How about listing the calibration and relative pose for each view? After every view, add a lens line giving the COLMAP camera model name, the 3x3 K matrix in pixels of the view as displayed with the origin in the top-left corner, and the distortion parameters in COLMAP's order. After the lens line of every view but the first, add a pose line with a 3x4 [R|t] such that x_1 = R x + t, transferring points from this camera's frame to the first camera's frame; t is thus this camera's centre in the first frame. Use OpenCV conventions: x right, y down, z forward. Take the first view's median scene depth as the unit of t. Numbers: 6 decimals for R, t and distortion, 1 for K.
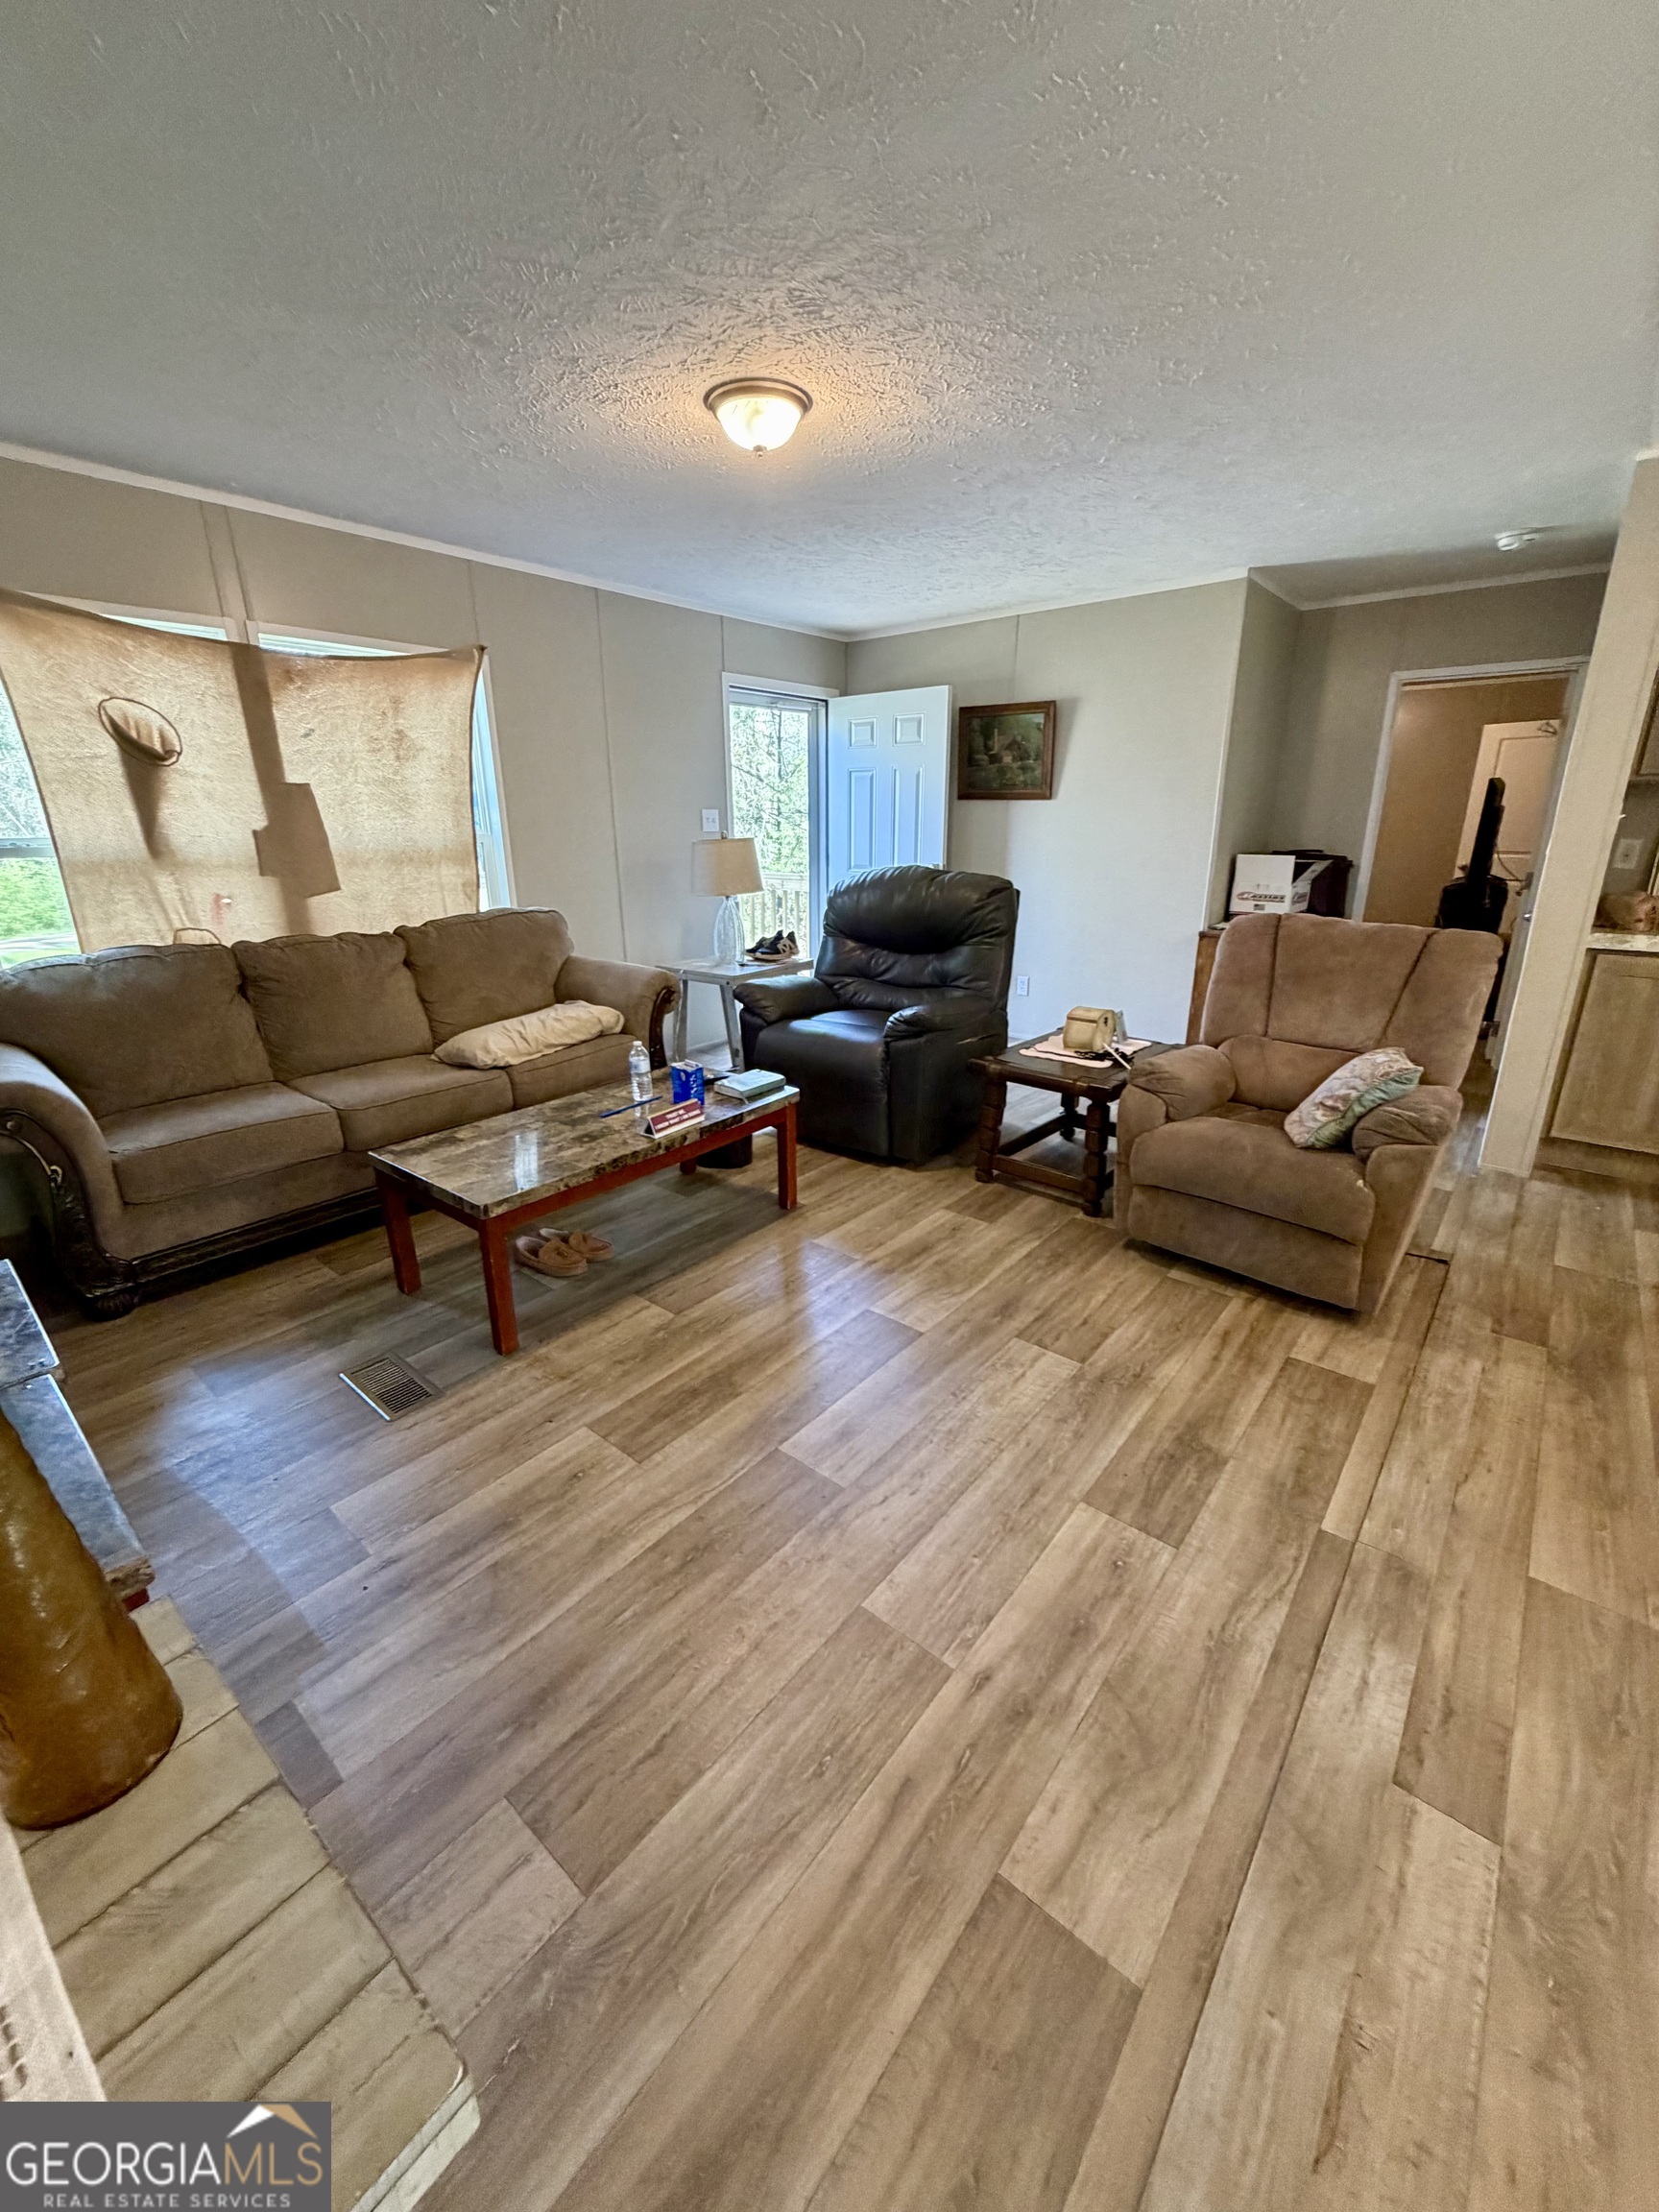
lens RADIAL K [[884.4, 0, 823.7], [0, 884.4, 1102.5], [0, 0, 1]] dist [-0.000714, 0.000625]
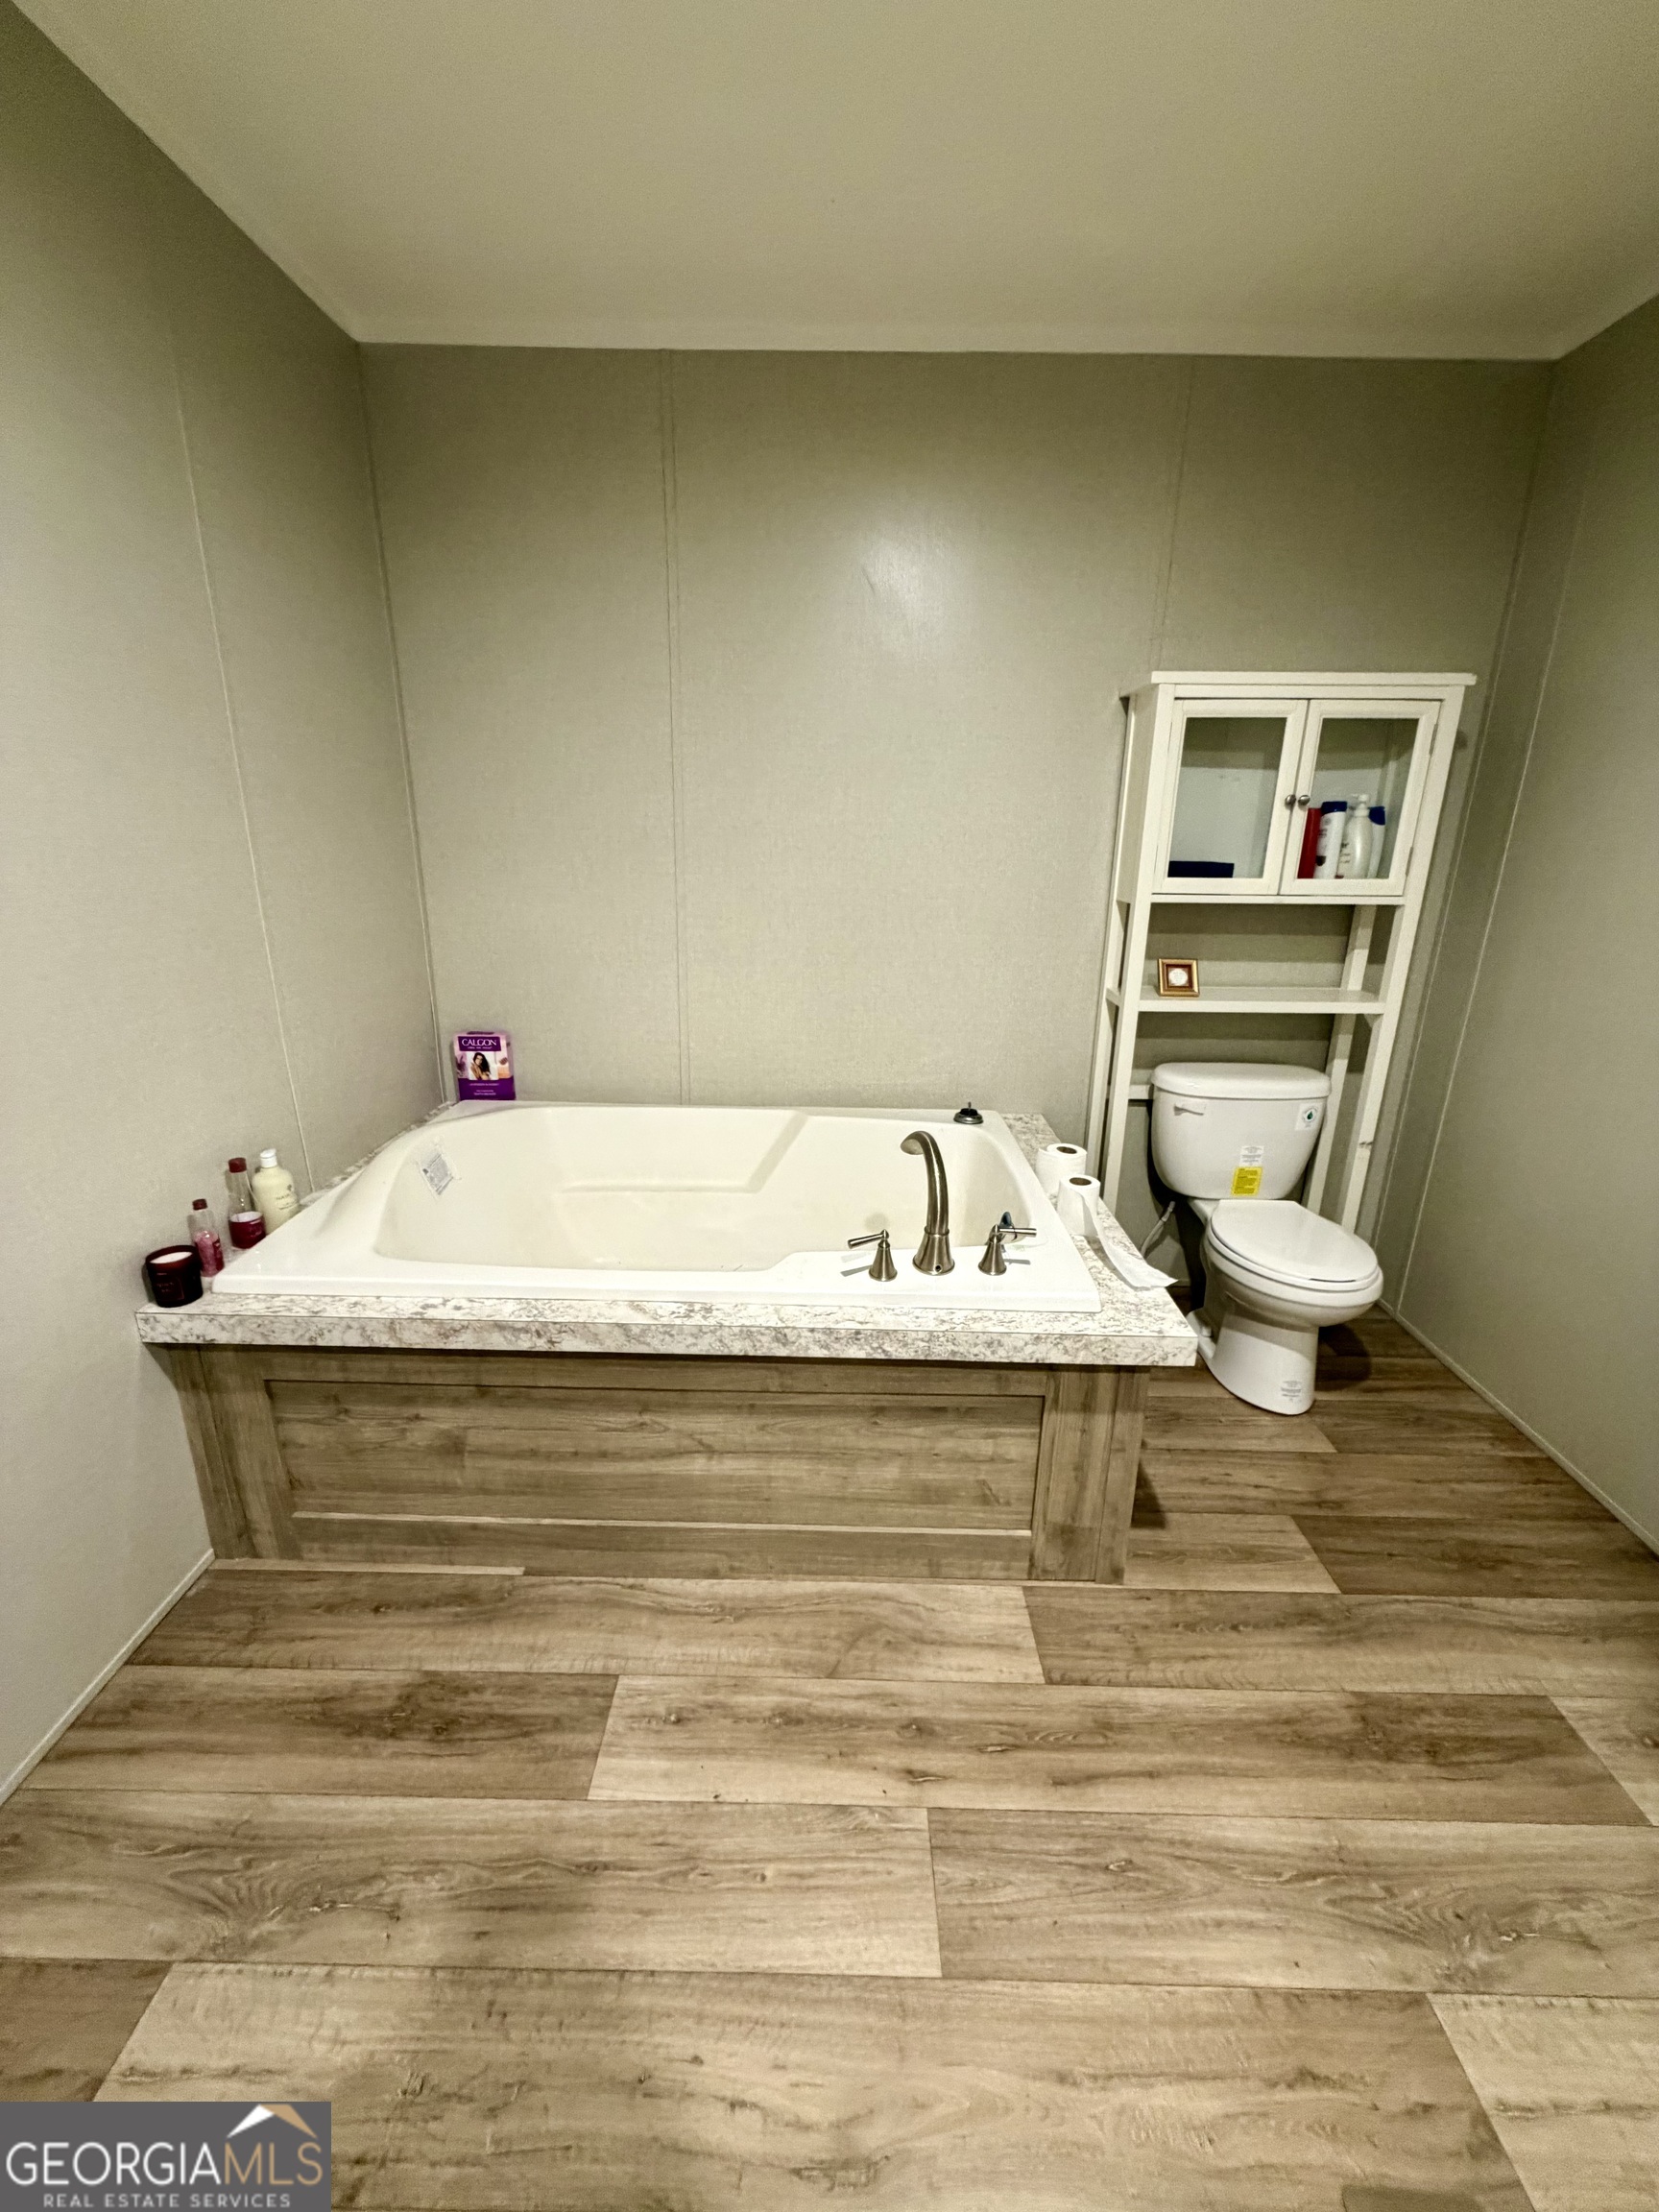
lens RADIAL K [[884.4, 0, 828.8], [0, 884.4, 1104.2], [0, 0, 1]] dist [-0.000714, 0.000625]
pose [[-0.634055, -0.226565, 0.739353, -0.170393], [0.229475, 0.857919, 0.459691, -0.227561], [-0.738455, 0.461132, -0.491977, 0.731668]]
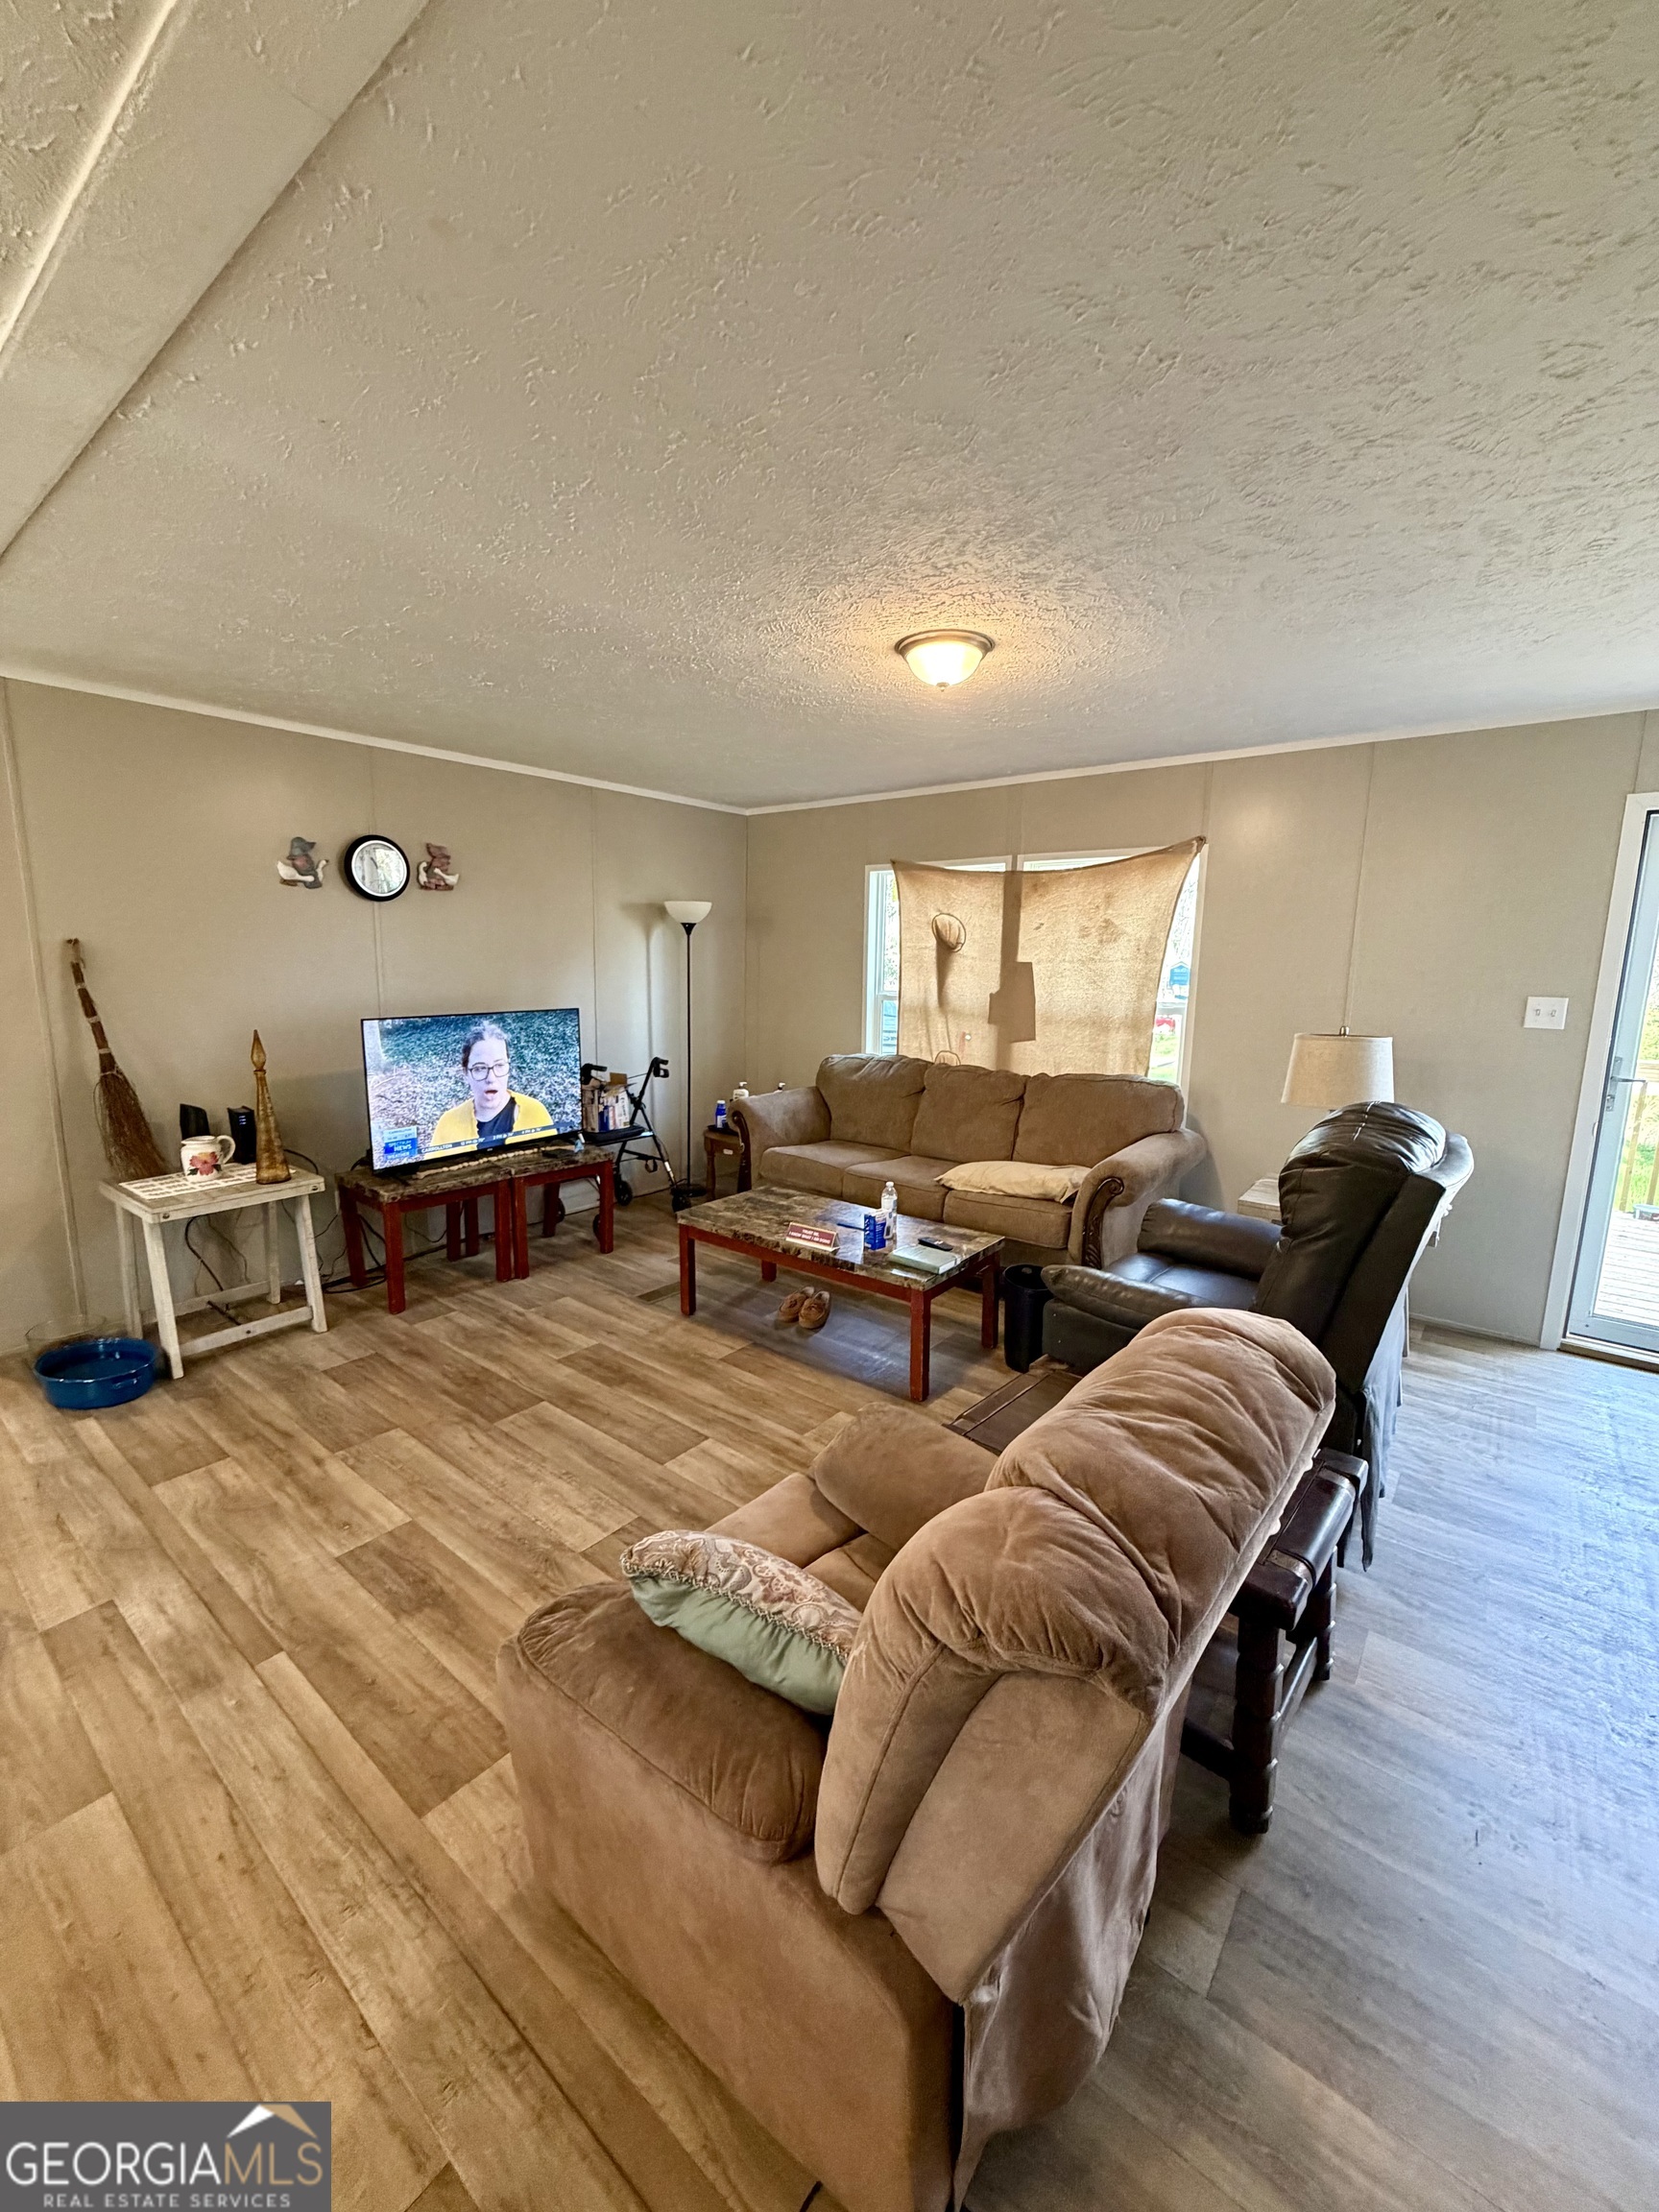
lens RADIAL K [[884.4, 0, 825.2], [0, 884.4, 1098.9], [0, 0, 1]] dist [-0.000714, 0.000625]
pose [[0.017178, 0.168254, -0.985594, 1.133796], [-0.325433, 0.933005, 0.153604, -0.398250], [0.945409, 0.318106, 0.070782, 0.989484]]
